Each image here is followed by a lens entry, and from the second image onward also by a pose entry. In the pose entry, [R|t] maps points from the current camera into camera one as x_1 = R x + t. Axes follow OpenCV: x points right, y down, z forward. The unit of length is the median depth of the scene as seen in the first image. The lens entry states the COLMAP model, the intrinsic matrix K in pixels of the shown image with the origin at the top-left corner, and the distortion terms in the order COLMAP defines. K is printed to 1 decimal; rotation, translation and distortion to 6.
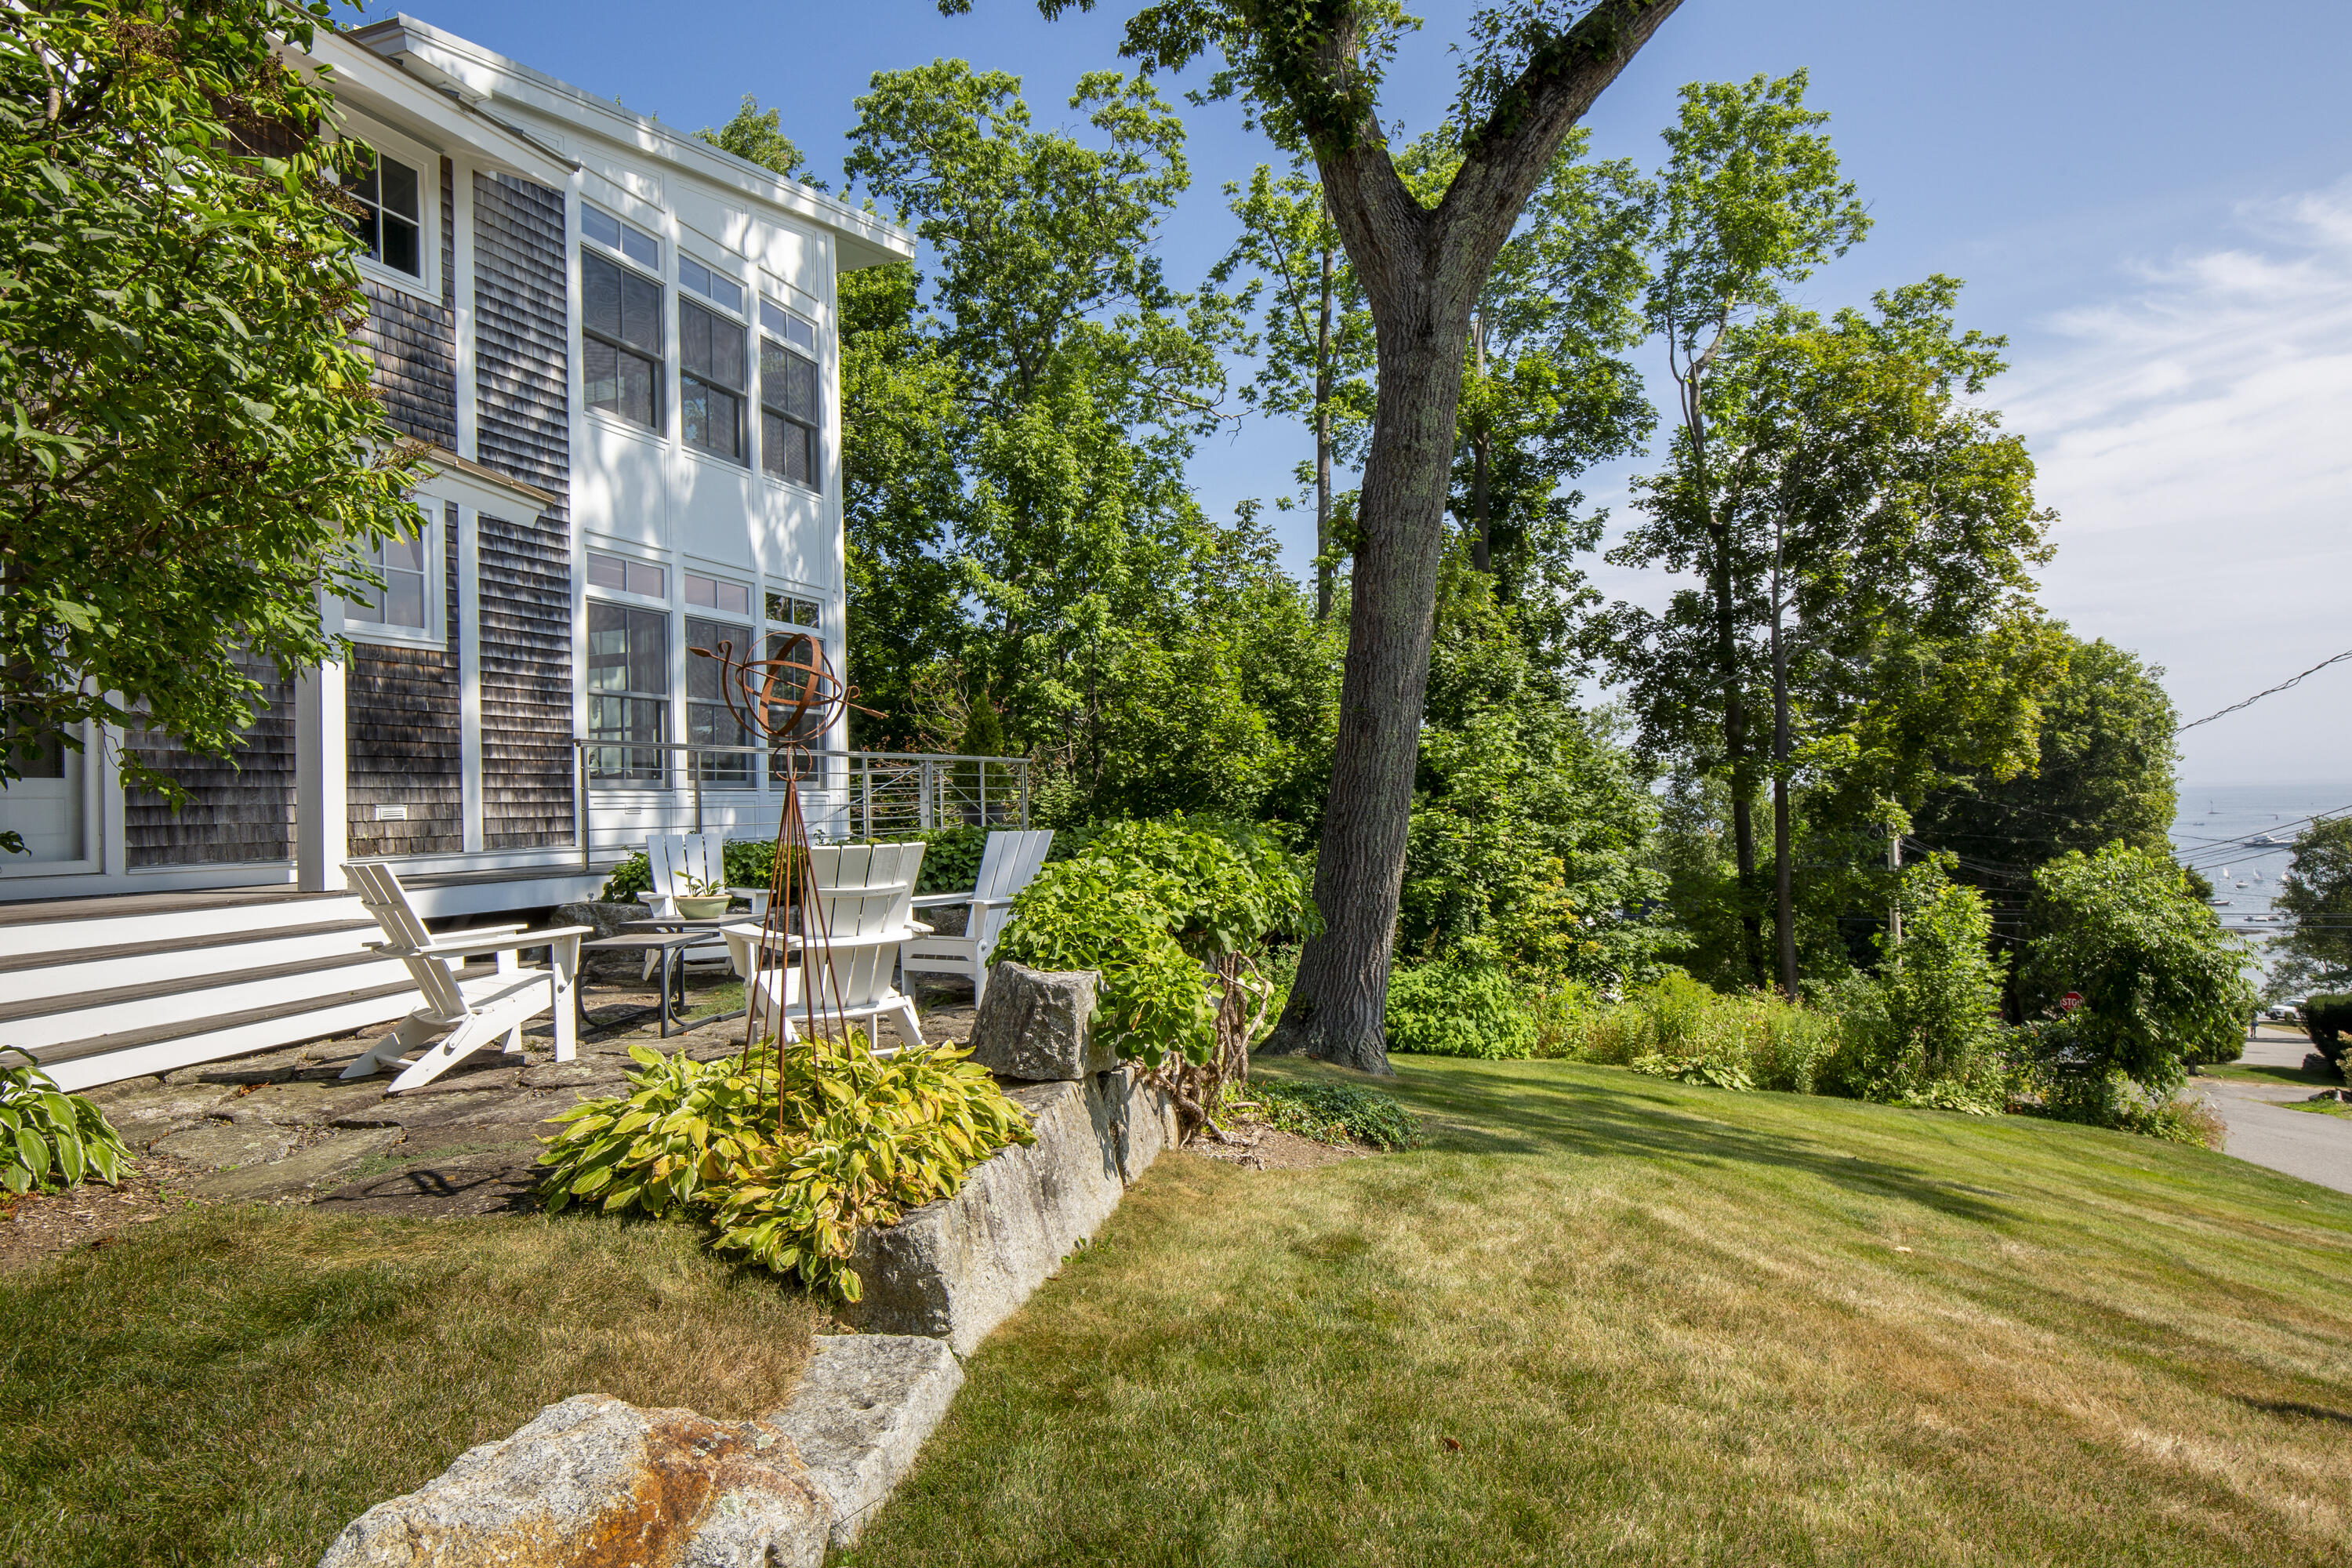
lens RADIAL K [[1376.0, 0, 1176.0], [0, 1376.0, 784.0], [0, 0, 1]] dist [-0.006812, 0.000673]
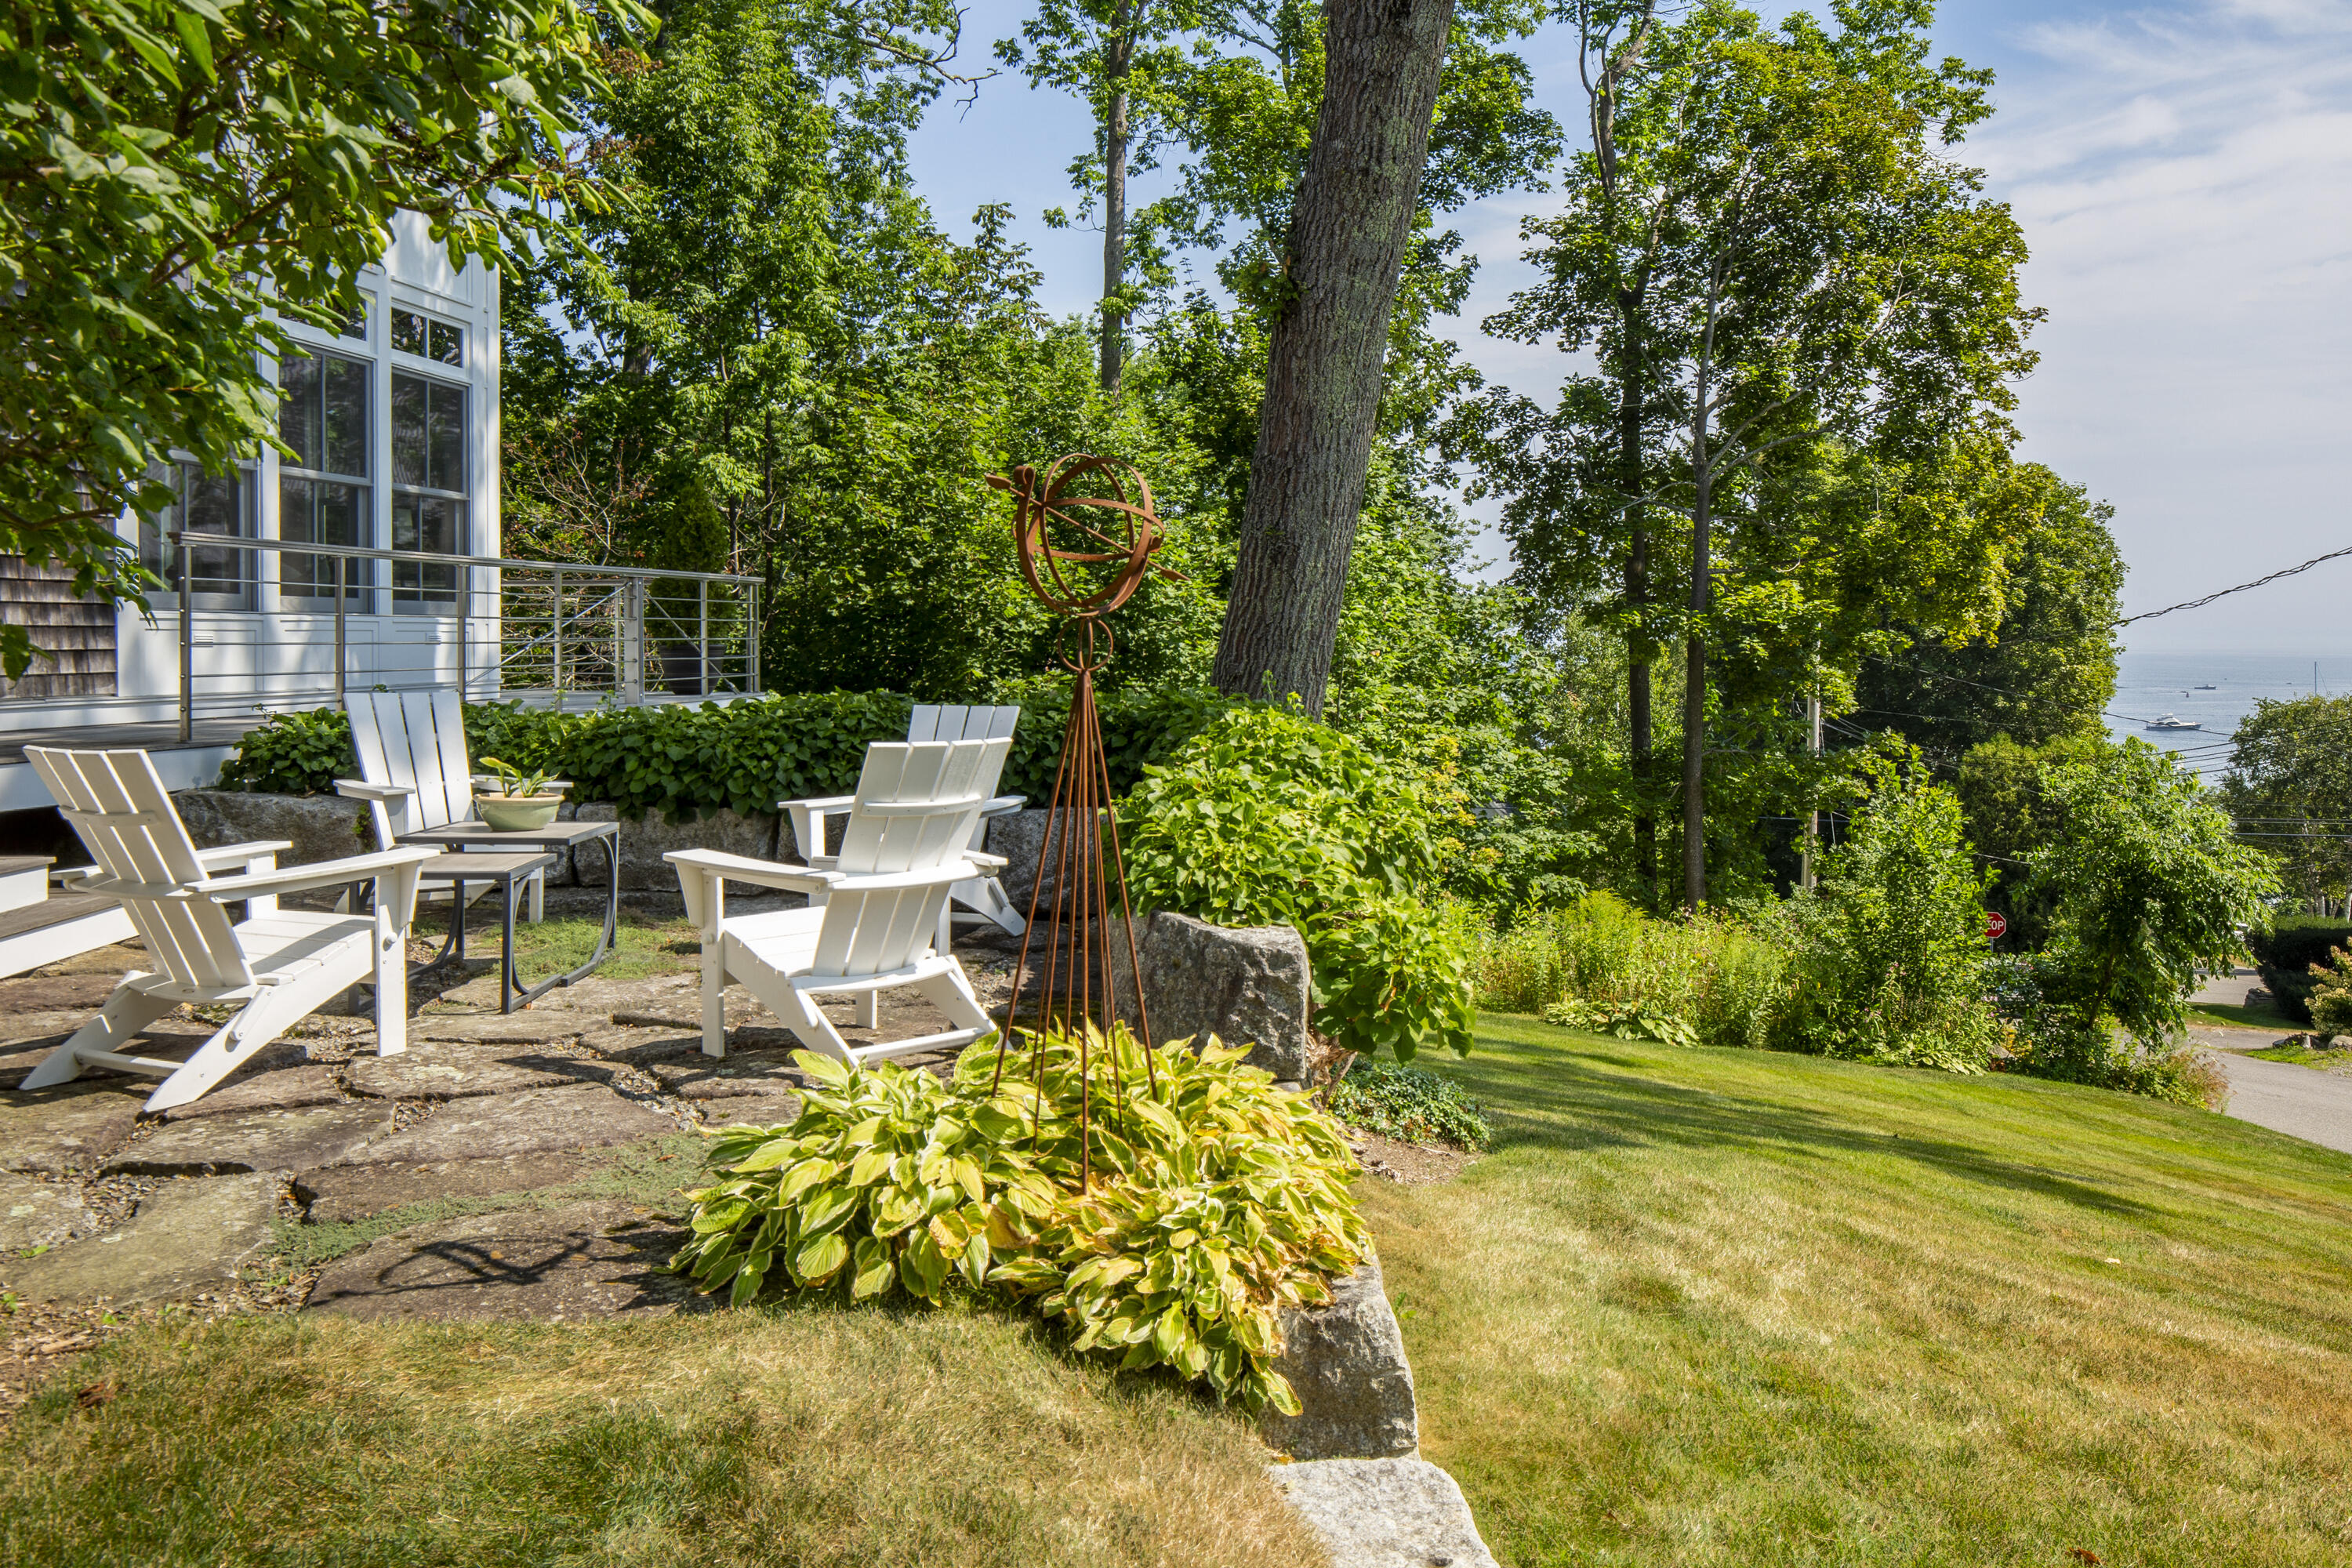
lens RADIAL K [[1945.0, 0, 1228.3], [0, 1945.0, 714.4], [0, 0, 1]] dist [0.009640, 0.005289]
pose [[0.975042, 0.025218, 0.220584, -0.051866], [-0.036984, 0.998095, 0.049376, -0.003863], [-0.218919, -0.056301, 0.974117, 0.003831]]
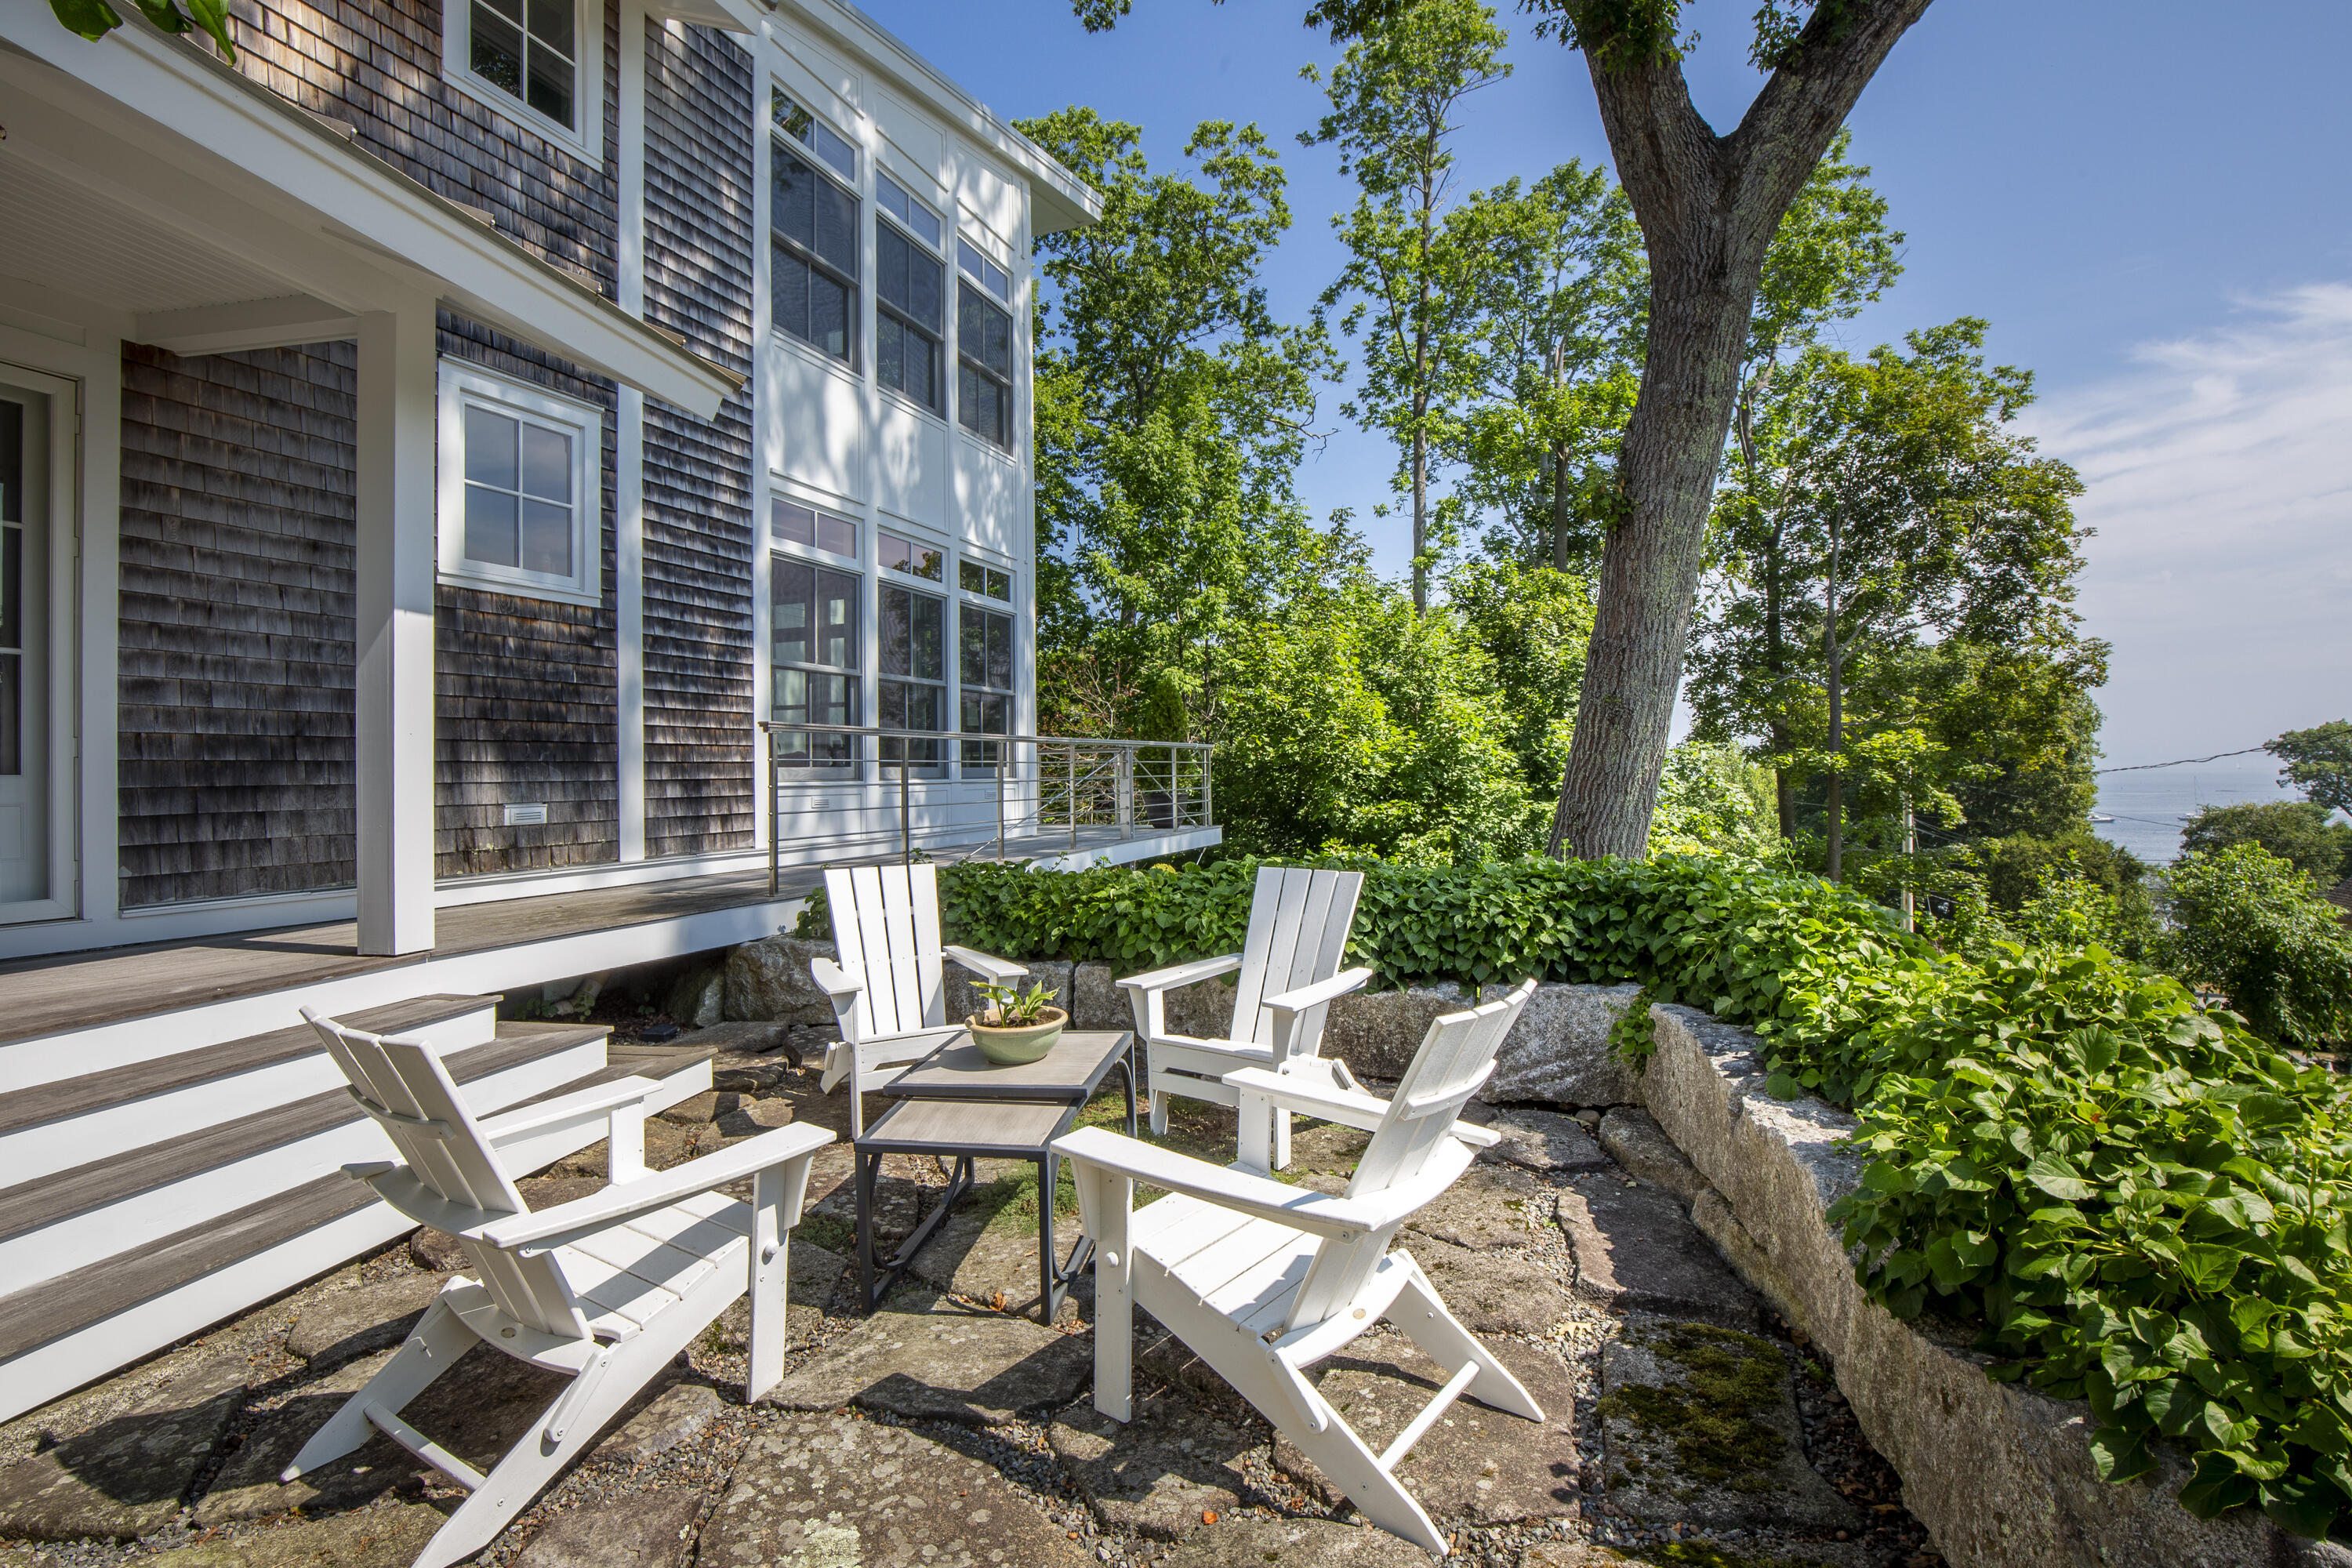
lens RADIAL K [[1093.9, 0, 1176.0], [0, 1093.9, 784.0], [0, 0, 1]] dist [-0.031913, -0.000014]
pose [[0.999490, 0.017511, -0.026707, -0.062314], [-0.016818, 0.999521, 0.025965, -0.005781], [0.027149, -0.025502, 0.999306, 0.131250]]
